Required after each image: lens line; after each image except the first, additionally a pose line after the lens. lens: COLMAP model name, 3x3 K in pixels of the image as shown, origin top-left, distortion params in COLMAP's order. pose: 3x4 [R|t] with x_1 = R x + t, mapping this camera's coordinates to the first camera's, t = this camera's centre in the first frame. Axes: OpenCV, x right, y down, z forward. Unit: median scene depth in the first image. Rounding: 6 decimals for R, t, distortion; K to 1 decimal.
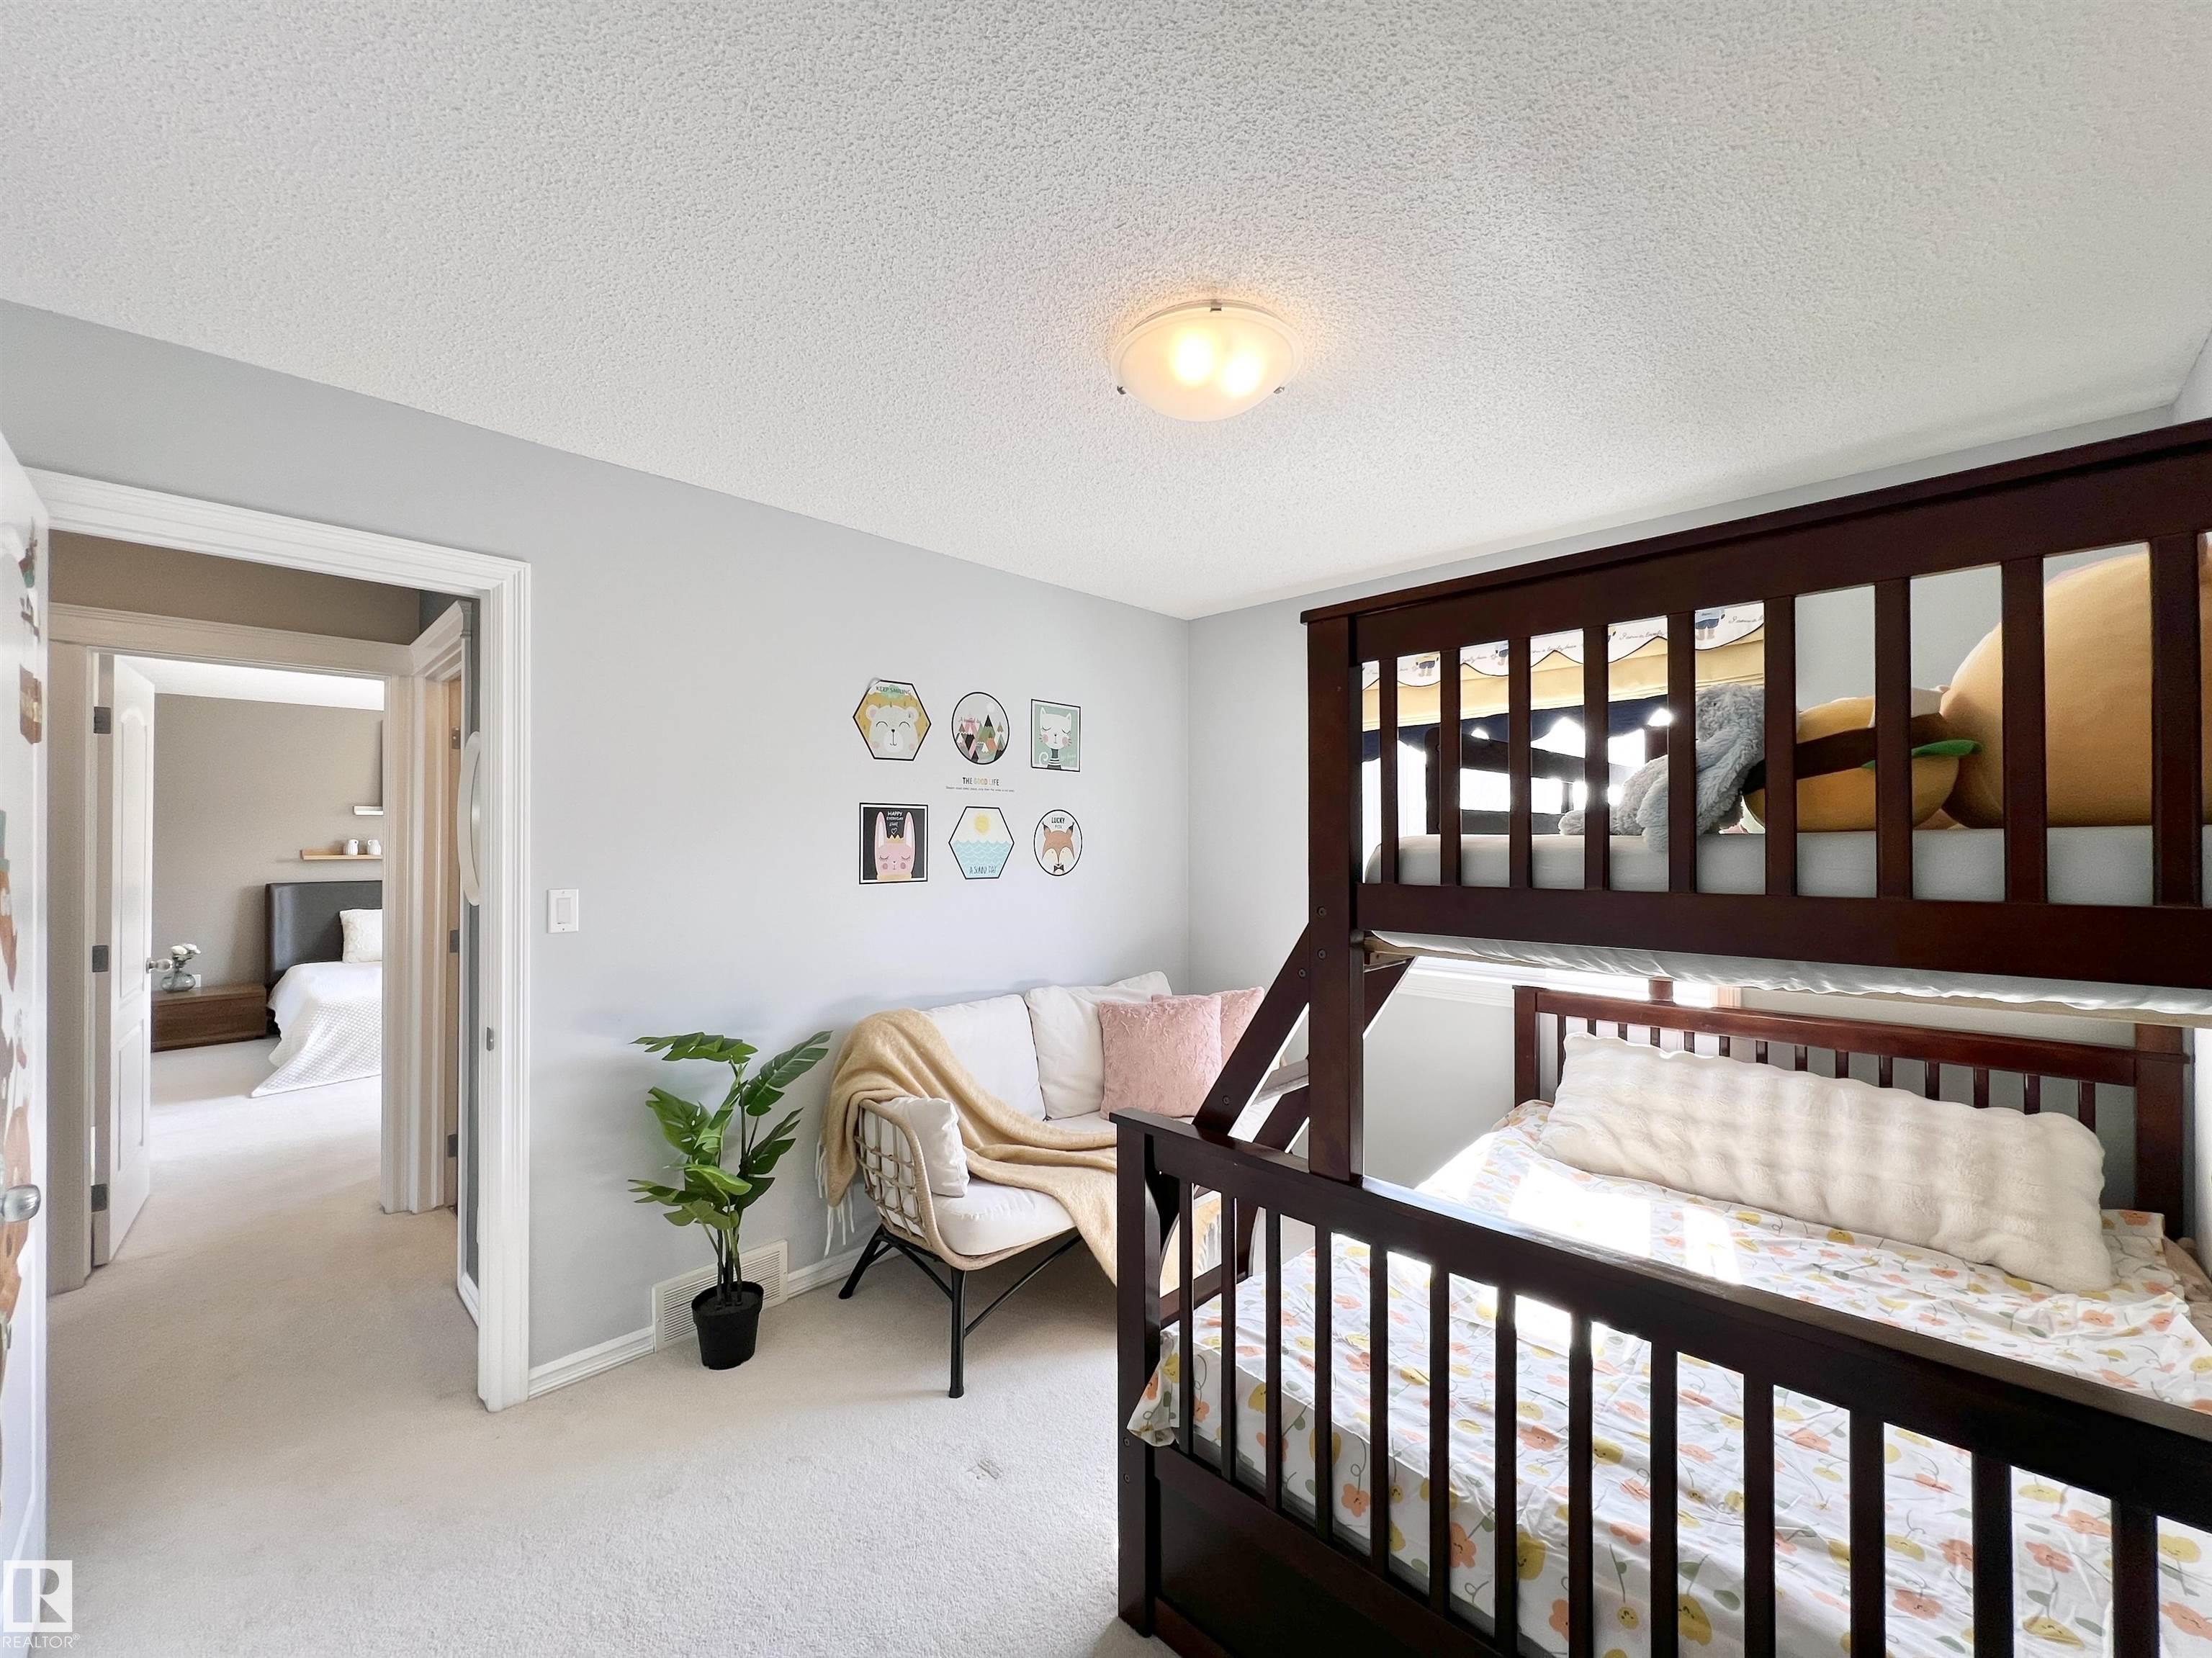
lens RADIAL K [[894.8, 0, 1110.7], [0, 894.8, 827.2], [0, 0, 1]] dist [-0.002836, -0.000102]
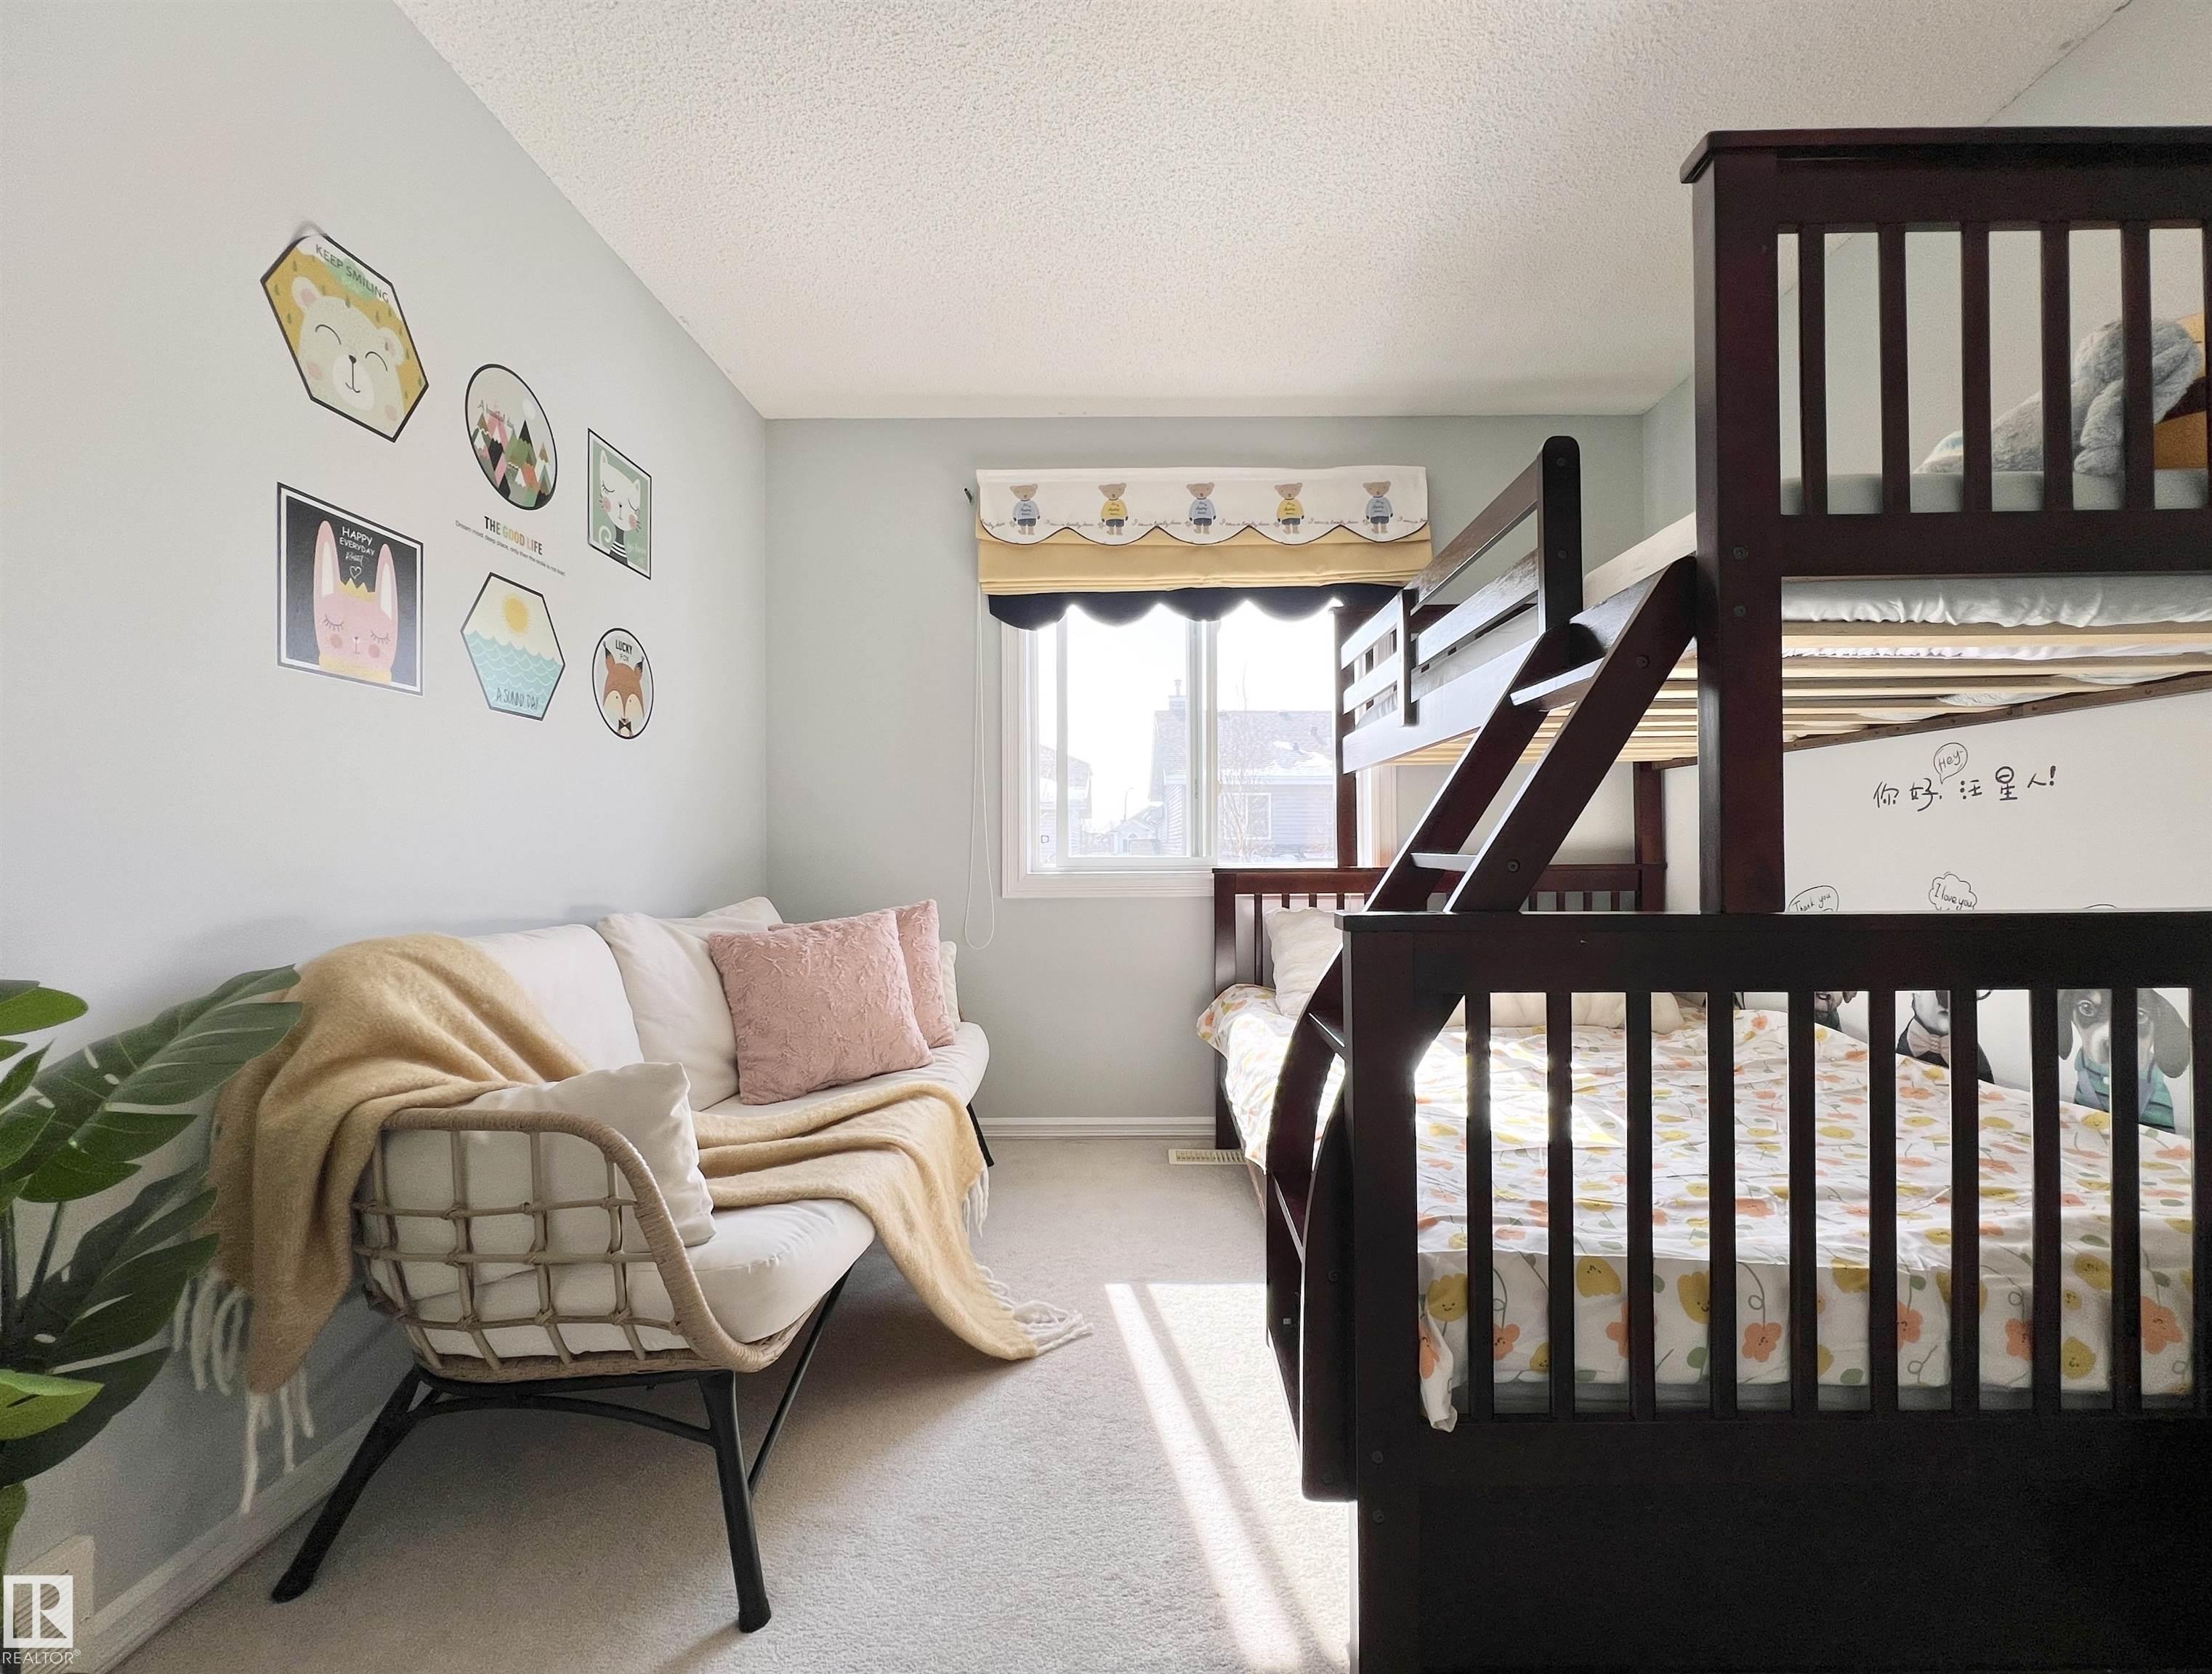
lens RADIAL K [[903.2, 0, 1138.0], [0, 903.2, 848.0], [0, 0, 1]] dist [-0.001933, 0.000363]
pose [[0.715156, -0.003925, 0.698954, -0.283325], [0.000642, 0.999988, 0.004958, 0.150227], [-0.698965, -0.003097, 0.715149, 0.370361]]
